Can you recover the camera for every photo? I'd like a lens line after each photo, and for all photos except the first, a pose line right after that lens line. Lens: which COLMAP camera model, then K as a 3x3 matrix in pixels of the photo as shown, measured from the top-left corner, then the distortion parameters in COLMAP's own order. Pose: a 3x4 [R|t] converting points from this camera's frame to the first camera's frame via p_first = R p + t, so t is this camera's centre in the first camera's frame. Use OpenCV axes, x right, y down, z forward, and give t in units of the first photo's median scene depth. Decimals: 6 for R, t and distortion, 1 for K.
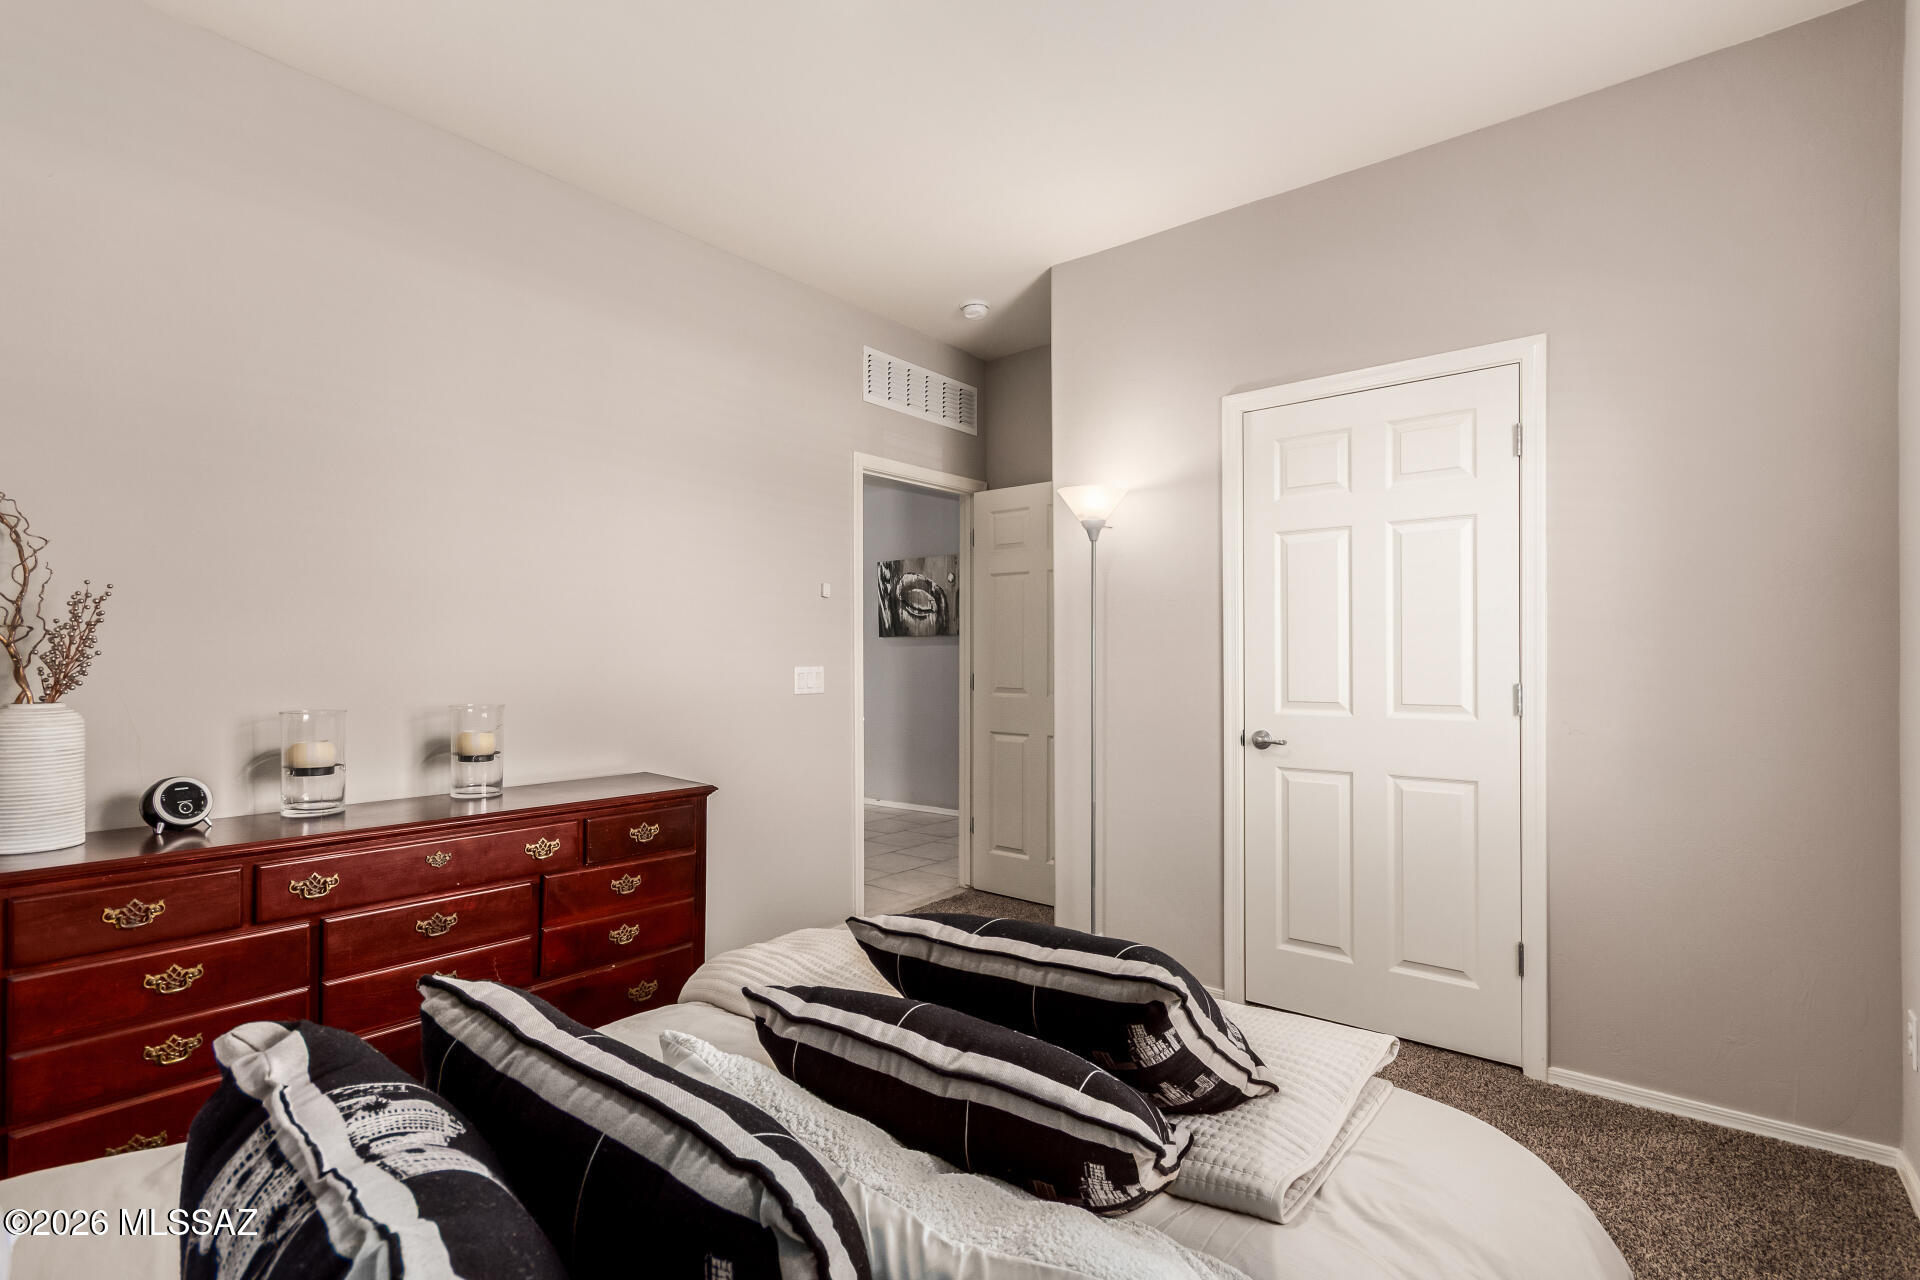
lens RADIAL K [[887.3, 0, 974.1], [0, 887.3, 657.7], [0, 0, 1]] dist [0.015342, -0.000014]
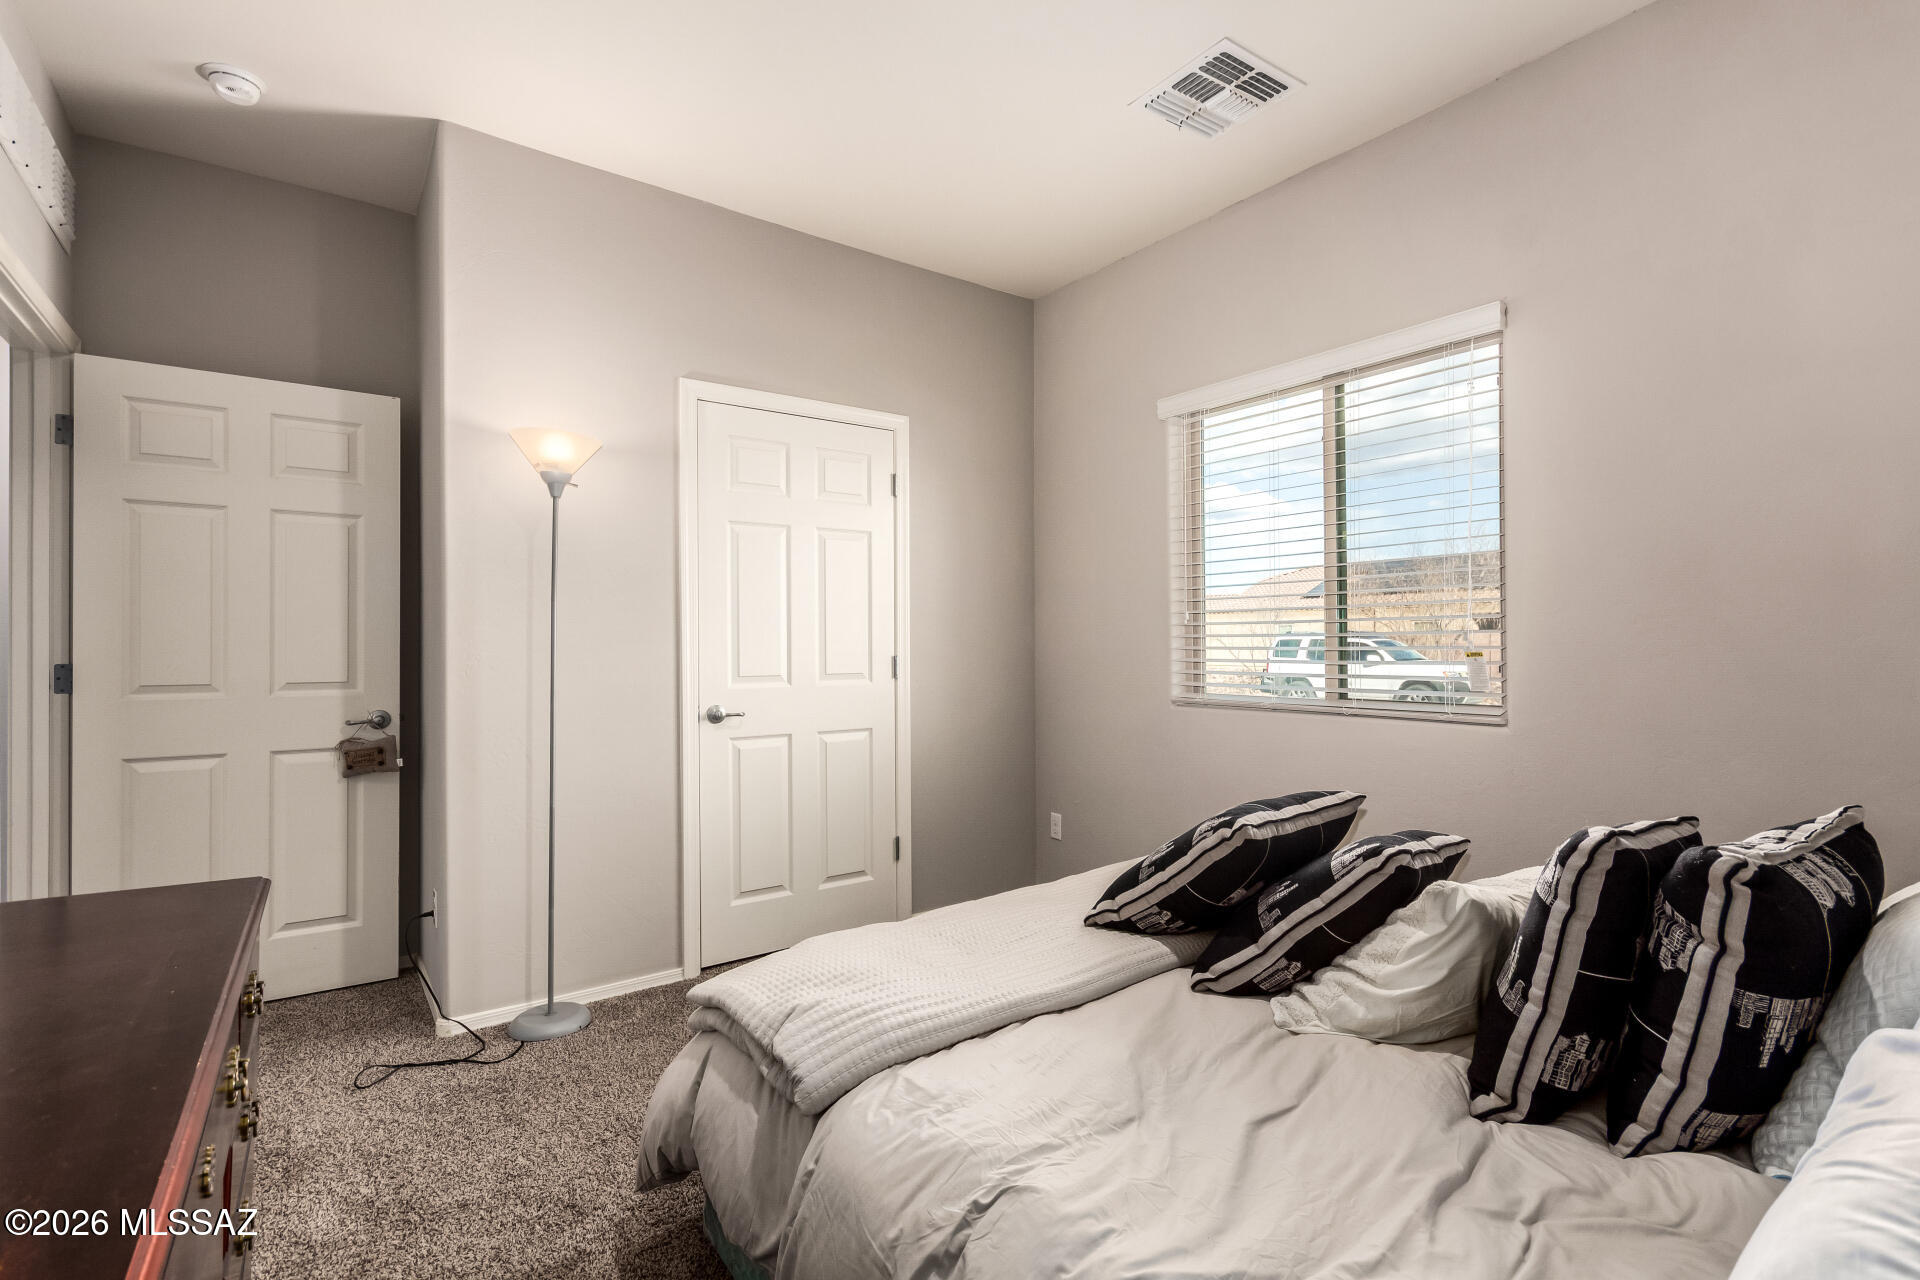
lens RADIAL K [[887.3, 0, 972.9], [0, 887.3, 630.5], [0, 0, 1]] dist [0.015342, -0.000014]
pose [[0.276073, 0.011280, 0.961071, -0.631604], [0.000527, 0.999929, -0.011888, 0.005531], [-0.961137, 0.003789, 0.276047, 0.428375]]
